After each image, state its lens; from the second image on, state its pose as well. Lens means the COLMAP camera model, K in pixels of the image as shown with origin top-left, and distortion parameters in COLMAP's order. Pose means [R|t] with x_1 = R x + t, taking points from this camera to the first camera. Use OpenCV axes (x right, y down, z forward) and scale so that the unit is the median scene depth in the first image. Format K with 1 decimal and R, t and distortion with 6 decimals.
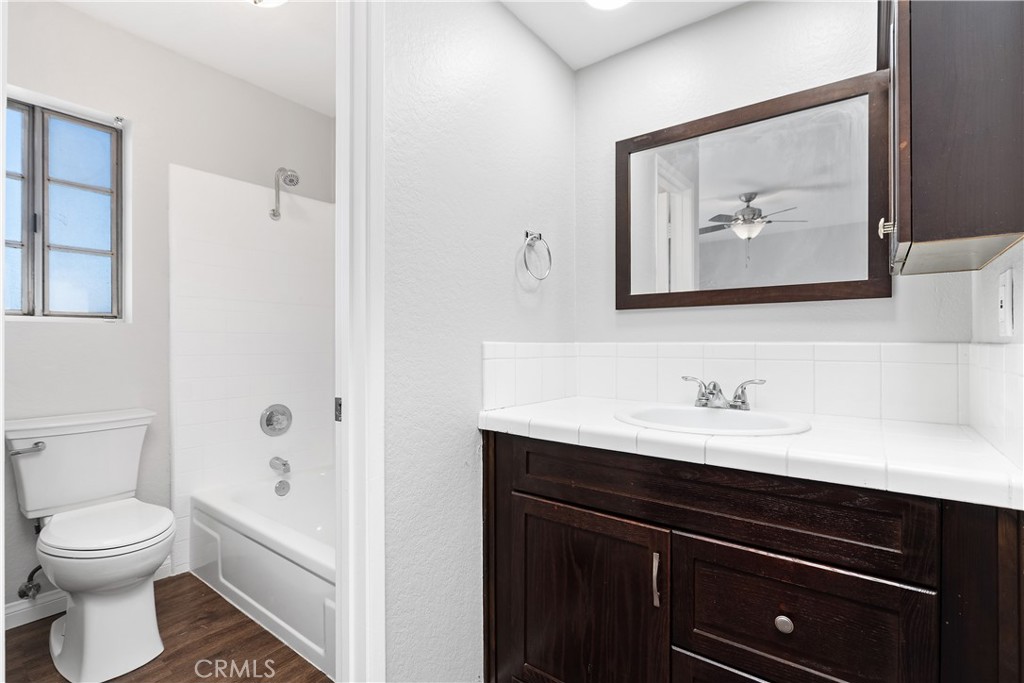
lens RADIAL K [[478.6, 0, 516.5], [0, 478.6, 338.6], [0, 0, 1]] dist [-0.015309, 0.001270]
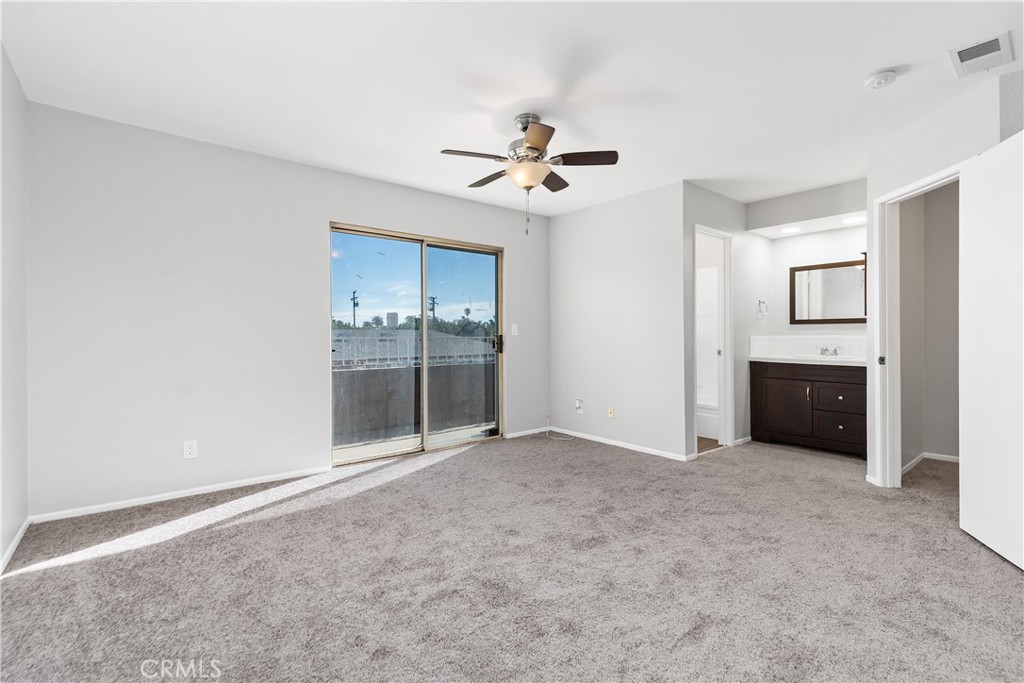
lens RADIAL K [[462.4, 0, 509.7], [0, 462.4, 338.7], [0, 0, 1]] dist [0.008212, -0.001652]
pose [[0.971380, 0.000947, -0.237528, -0.757387], [0.000709, 0.999976, 0.006885, 0.006153], [0.237529, -0.006856, 0.971356, -2.103422]]
